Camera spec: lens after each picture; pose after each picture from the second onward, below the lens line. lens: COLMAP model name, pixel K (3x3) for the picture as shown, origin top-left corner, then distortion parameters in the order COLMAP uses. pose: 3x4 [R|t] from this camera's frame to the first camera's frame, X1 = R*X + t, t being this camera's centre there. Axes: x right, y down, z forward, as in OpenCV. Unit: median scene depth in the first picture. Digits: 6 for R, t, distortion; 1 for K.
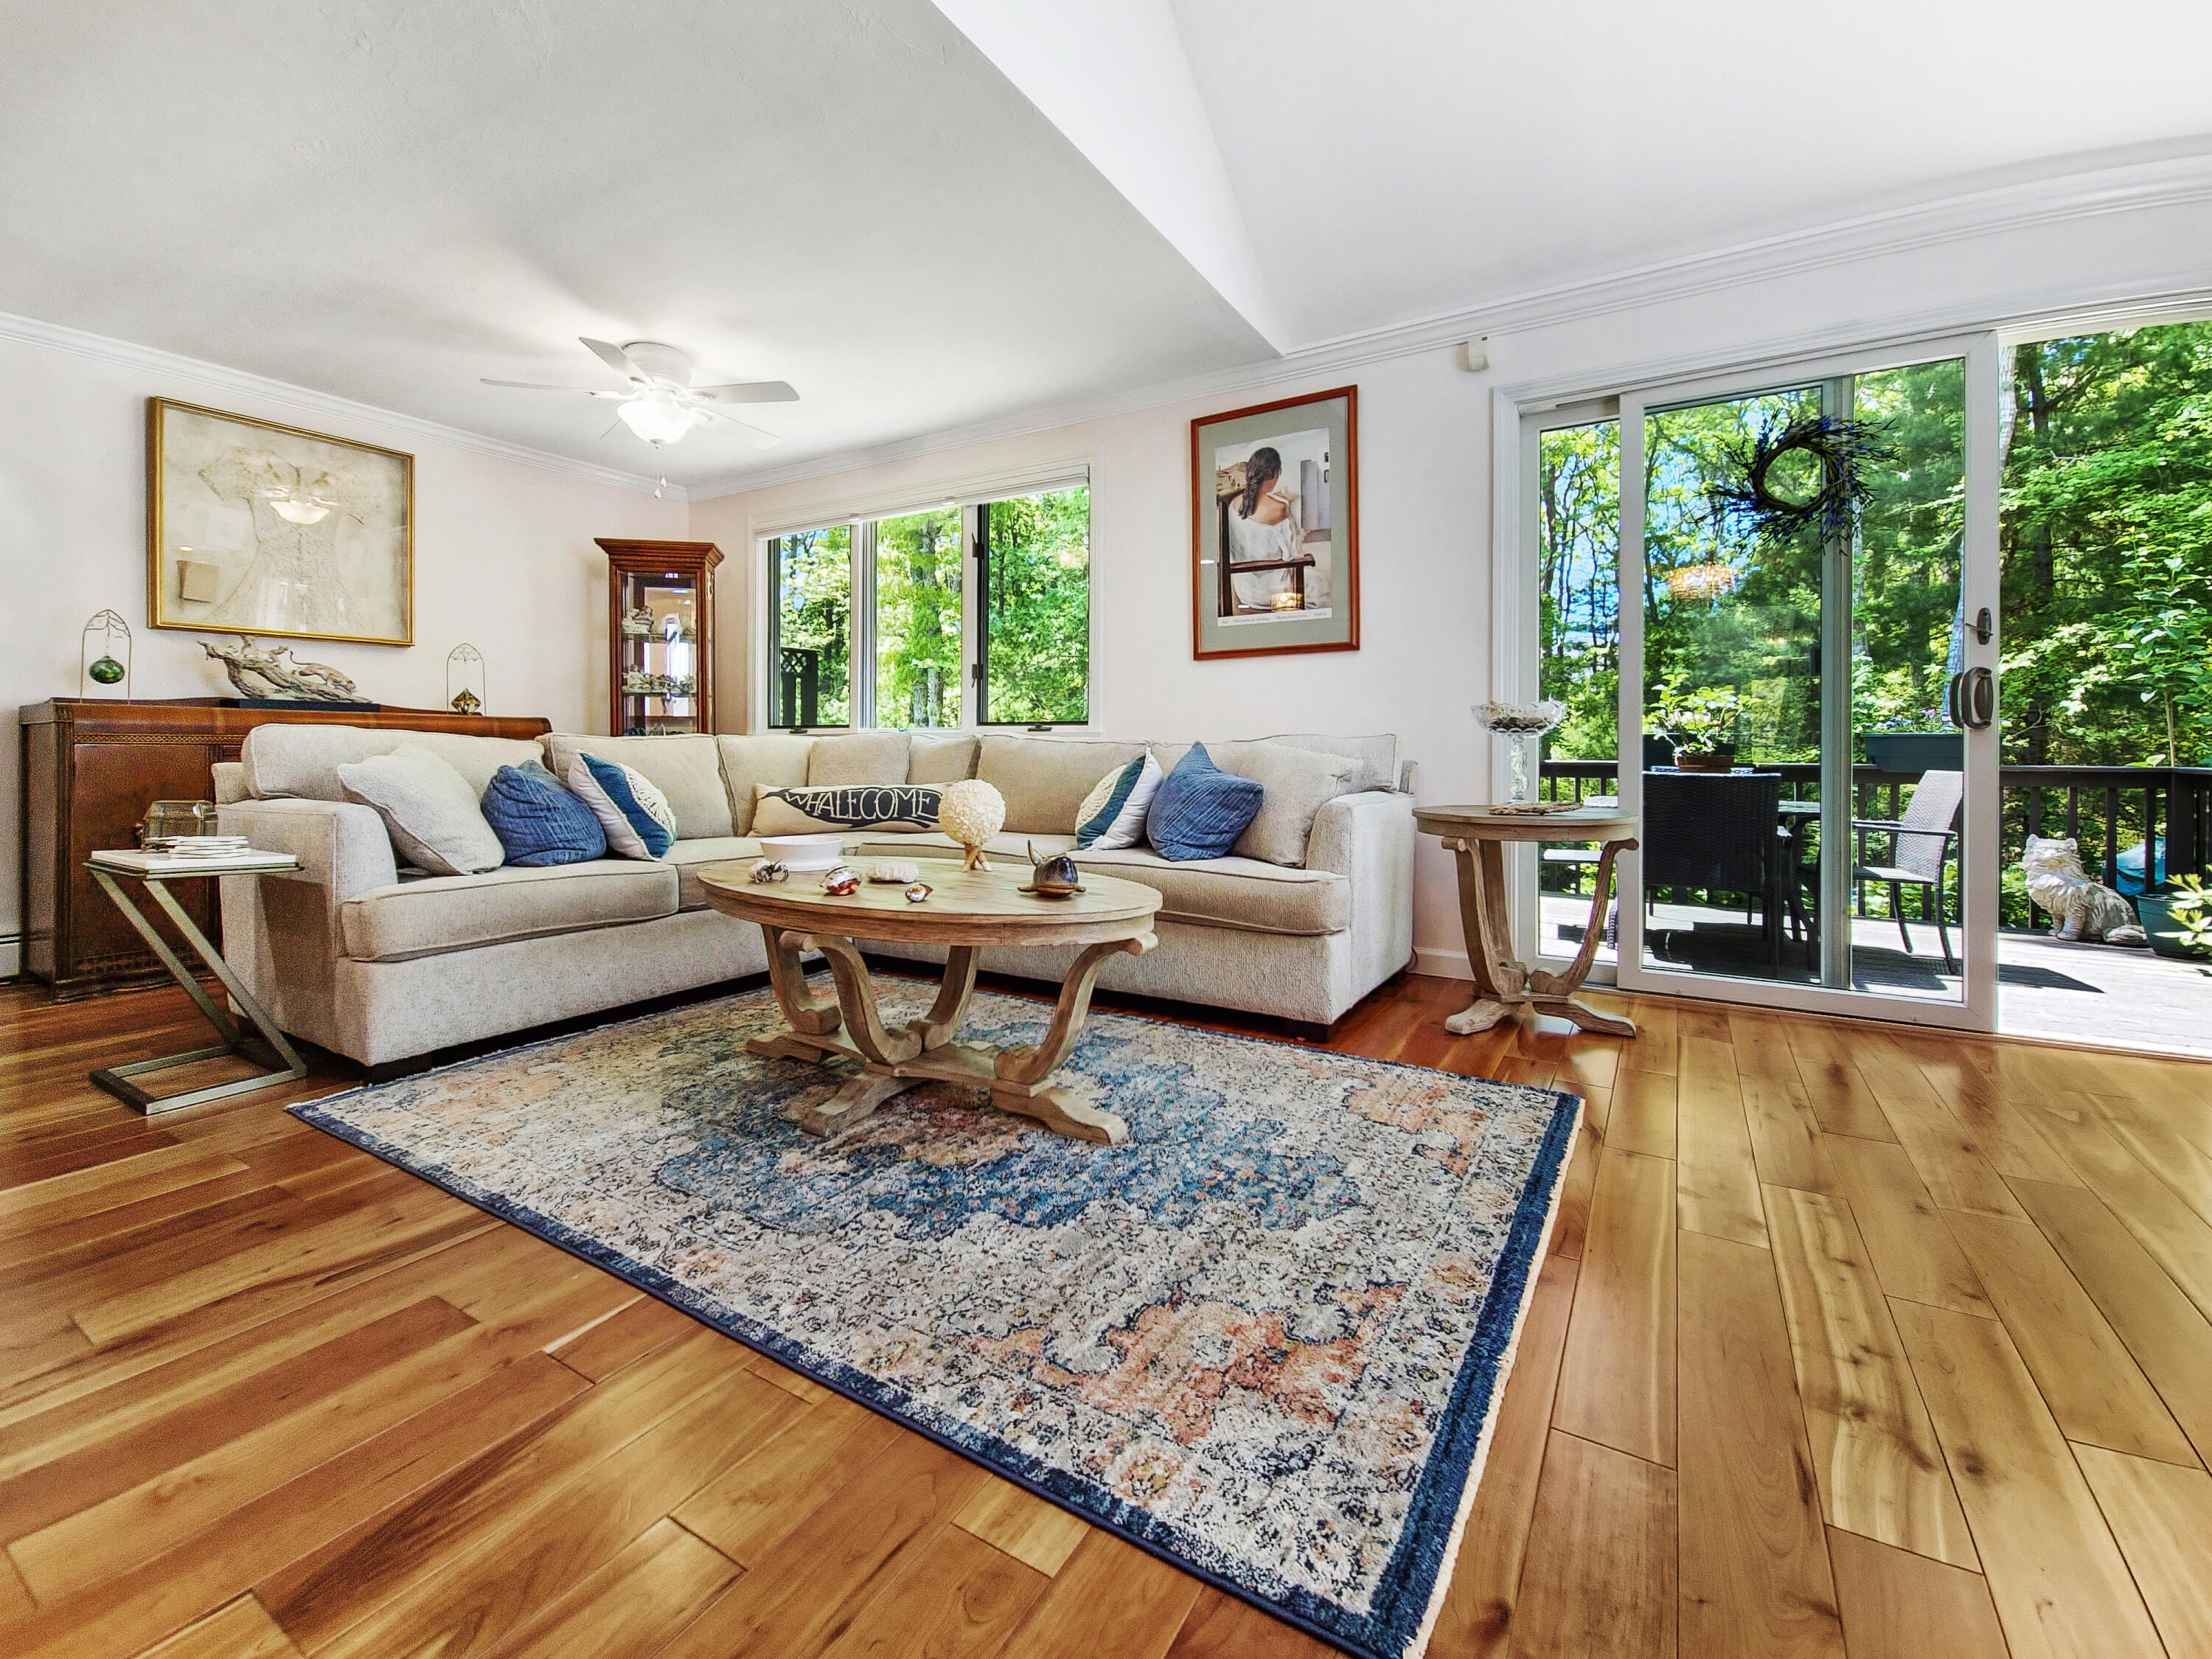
lens RADIAL K [[928.3, 0, 1088.1], [0, 928.3, 754.1], [0, 0, 1]] dist [0.010284, -0.003505]
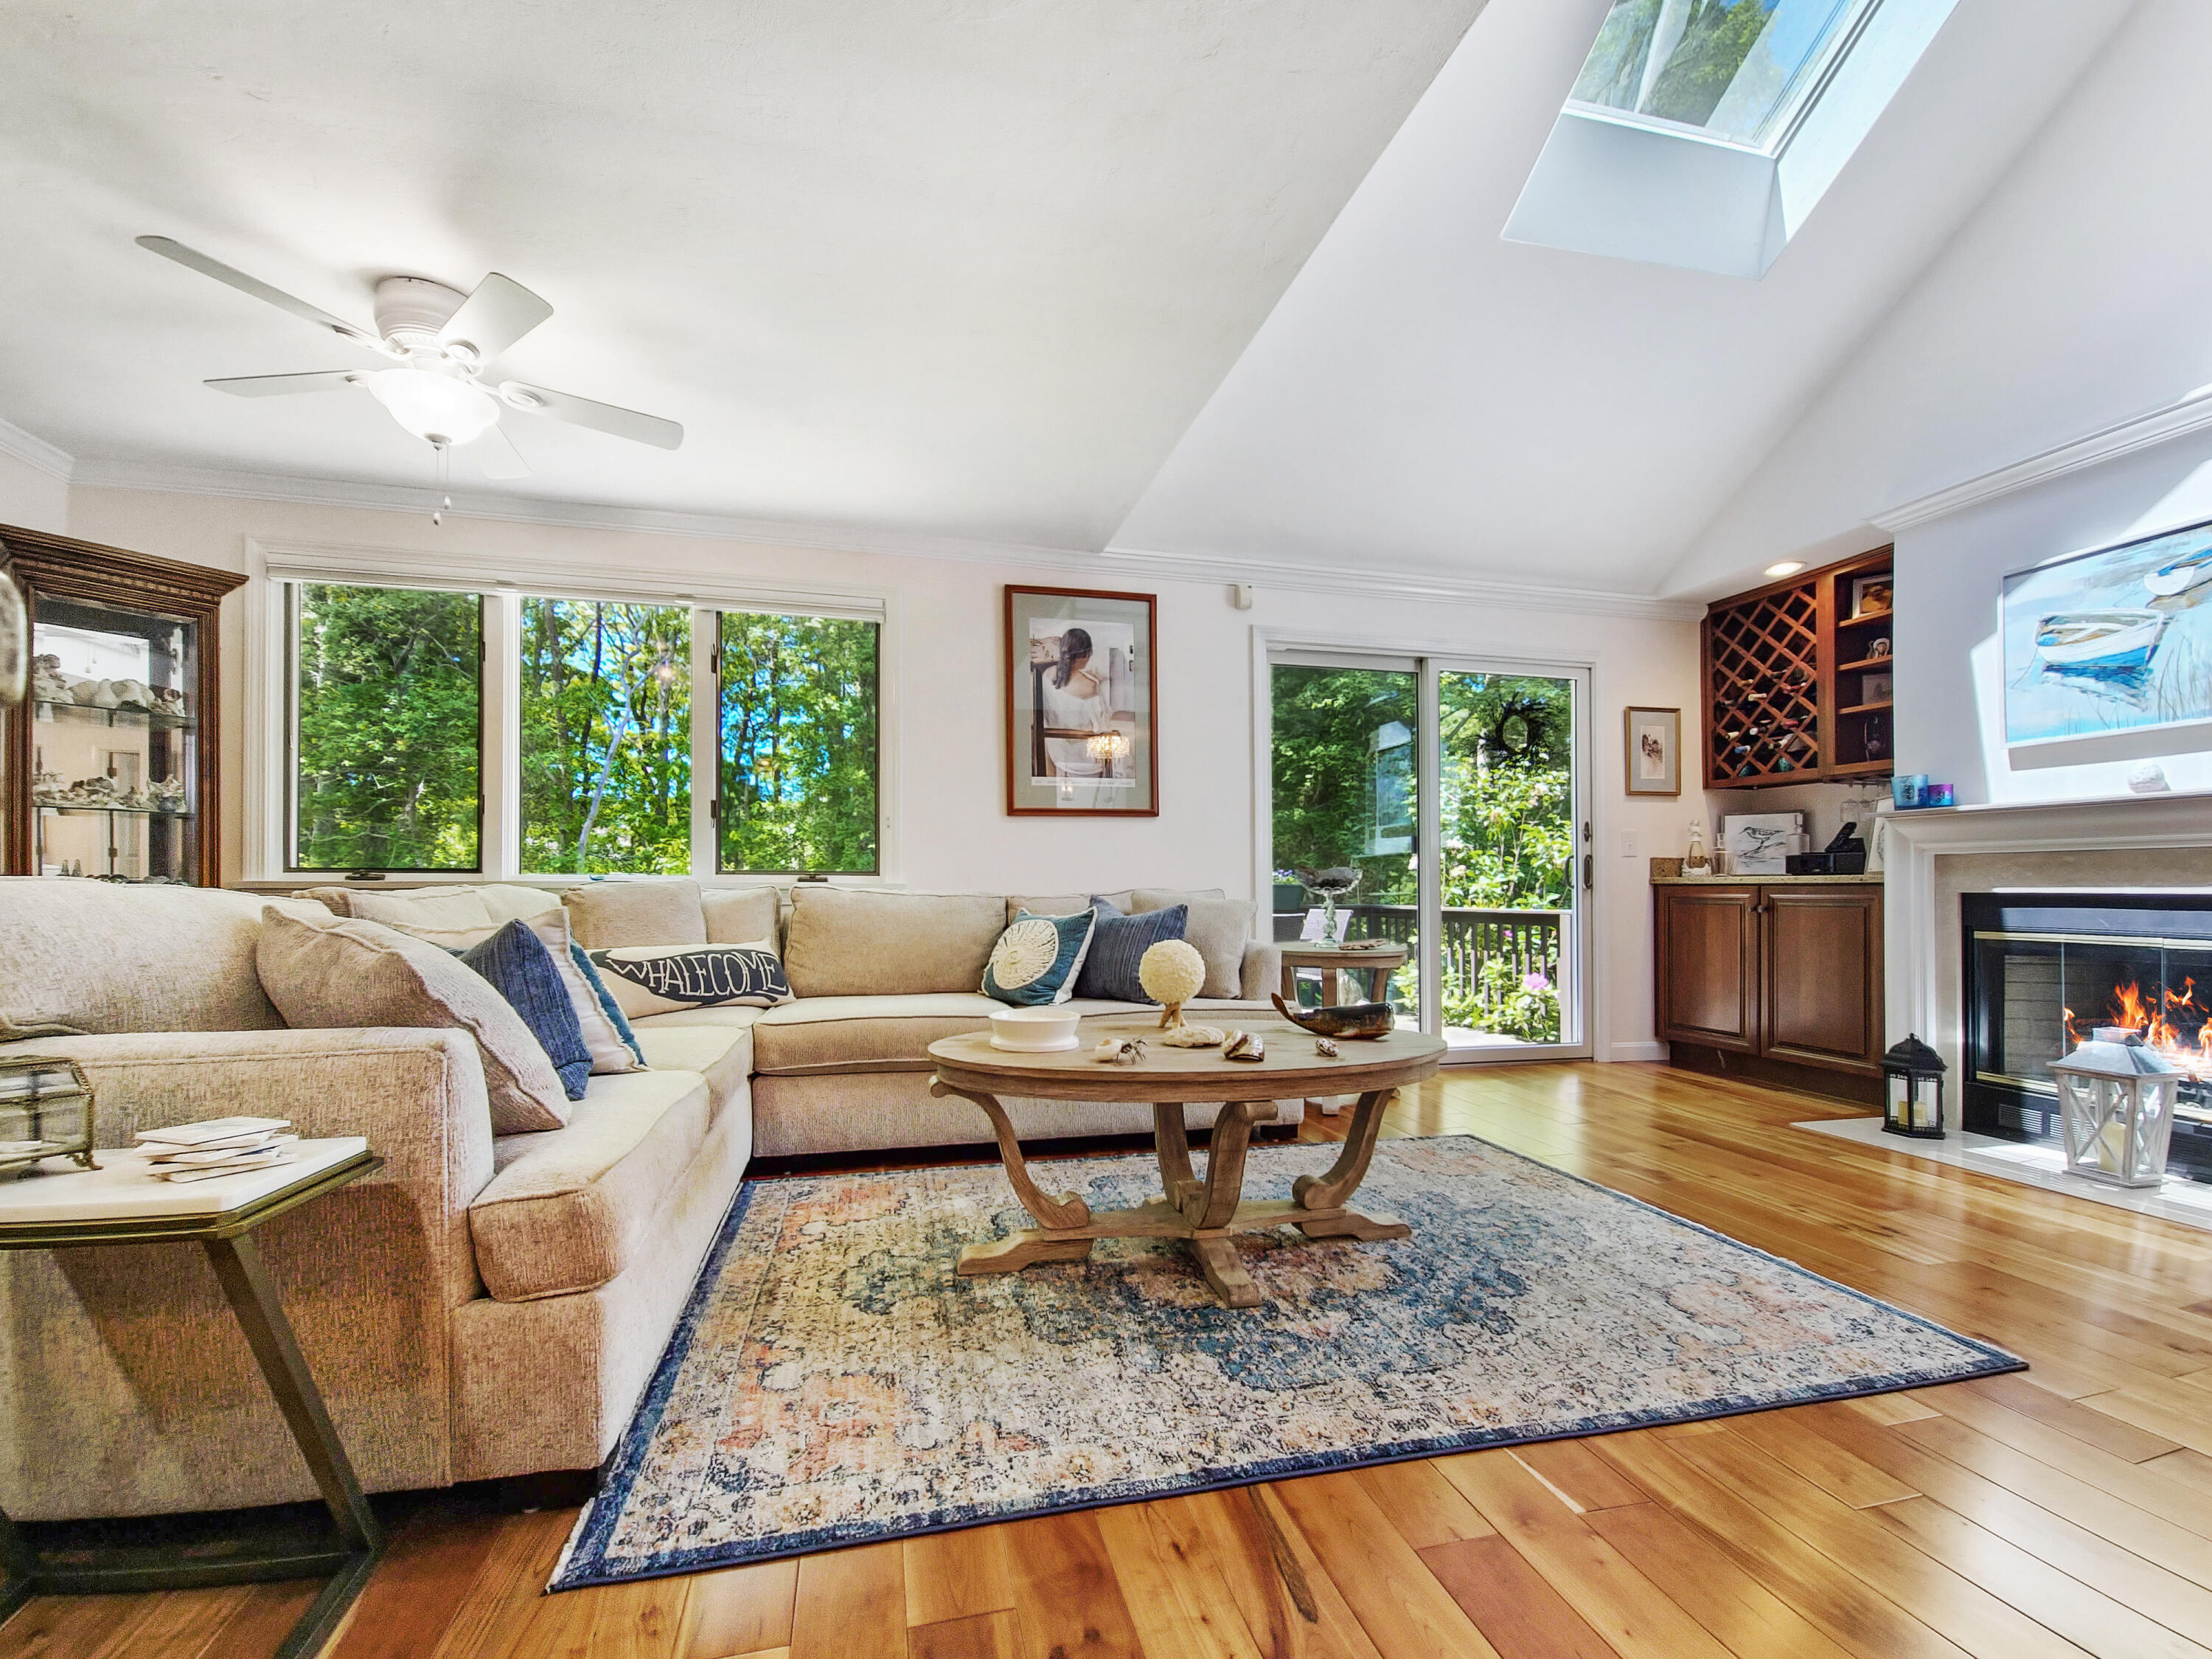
lens RADIAL K [[928.3, 0, 1062.1], [0, 928.3, 879.2], [0, 0, 1]] dist [0.010284, -0.003505]
pose [[0.713650, 0.007273, 0.700465, -1.067714], [0.004208, 0.999884, -0.014669, -0.026992], [-0.700490, 0.013416, 0.713536, 0.410375]]
